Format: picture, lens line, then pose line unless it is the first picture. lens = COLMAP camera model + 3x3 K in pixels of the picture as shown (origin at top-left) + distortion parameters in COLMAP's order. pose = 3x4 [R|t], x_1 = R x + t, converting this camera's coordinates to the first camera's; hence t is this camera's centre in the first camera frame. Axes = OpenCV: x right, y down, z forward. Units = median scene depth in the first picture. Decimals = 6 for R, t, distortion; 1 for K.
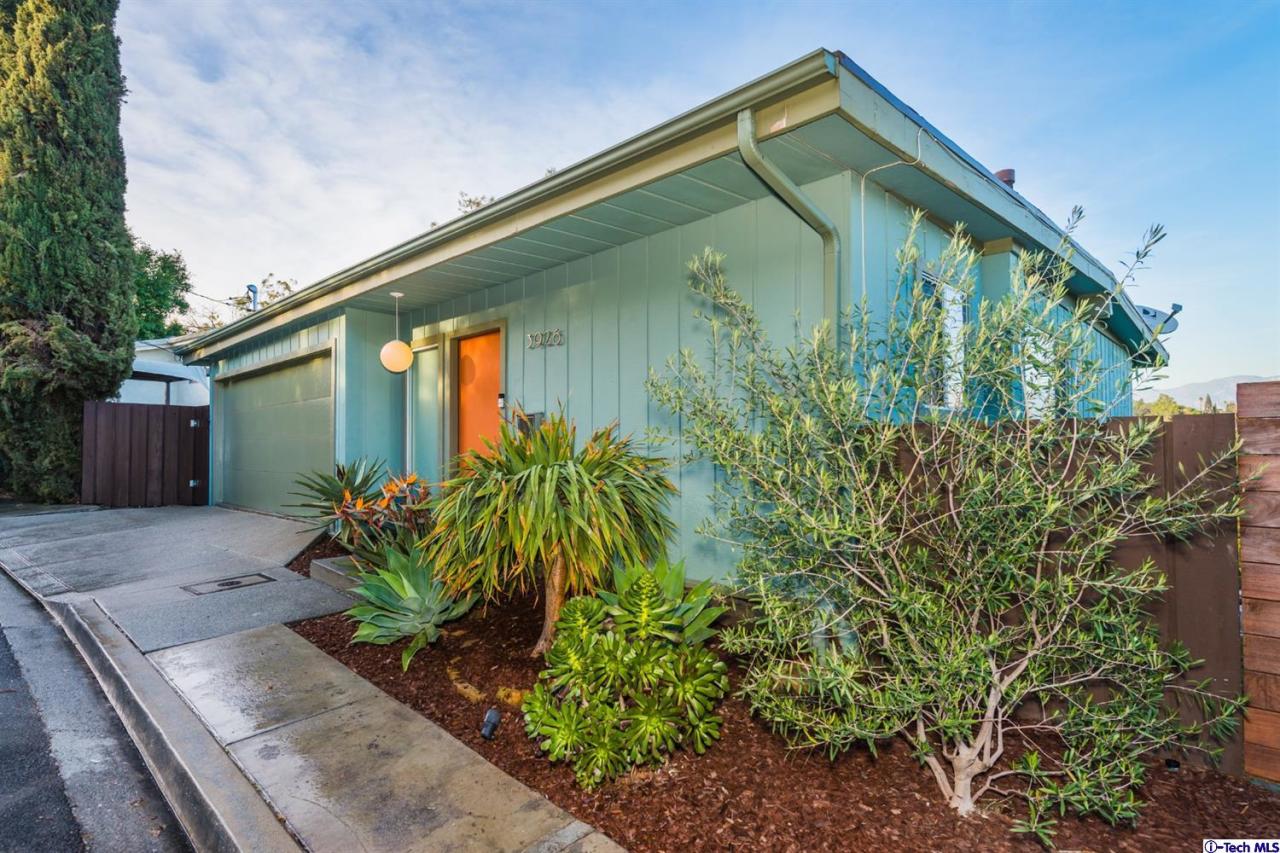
lens RADIAL K [[665.3, 0, 634.9], [0, 665.3, 437.9], [0, 0, 1]] dist [0.013340, -0.002309]
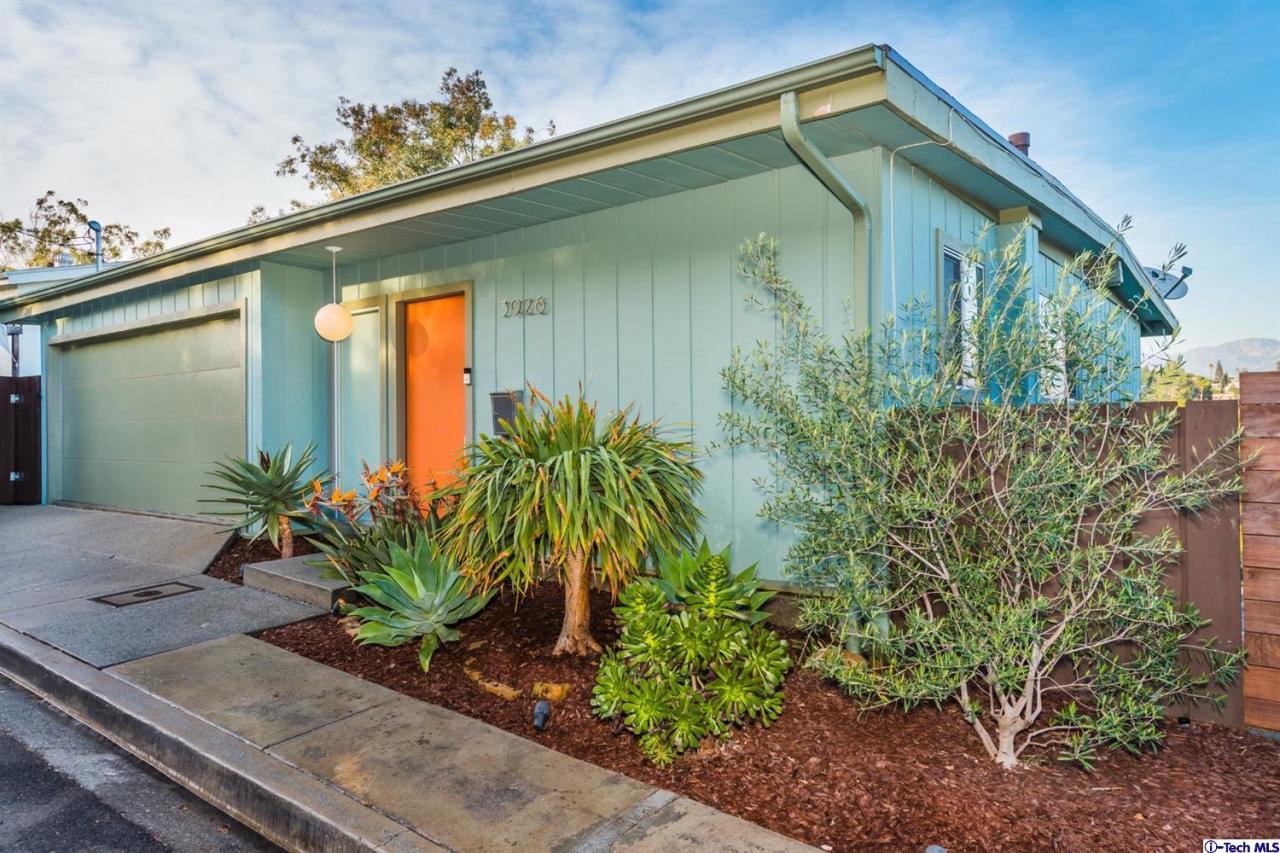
lens RADIAL K [[849.8, 0, 639.6], [0, 849.8, 421.2], [0, 0, 1]] dist [0.009859, 0.006423]
pose [[0.993767, -0.002854, 0.111440, -0.193890], [0.001825, 0.999955, 0.009337, -0.013266], [-0.111461, -0.009076, 0.993727, -0.232177]]
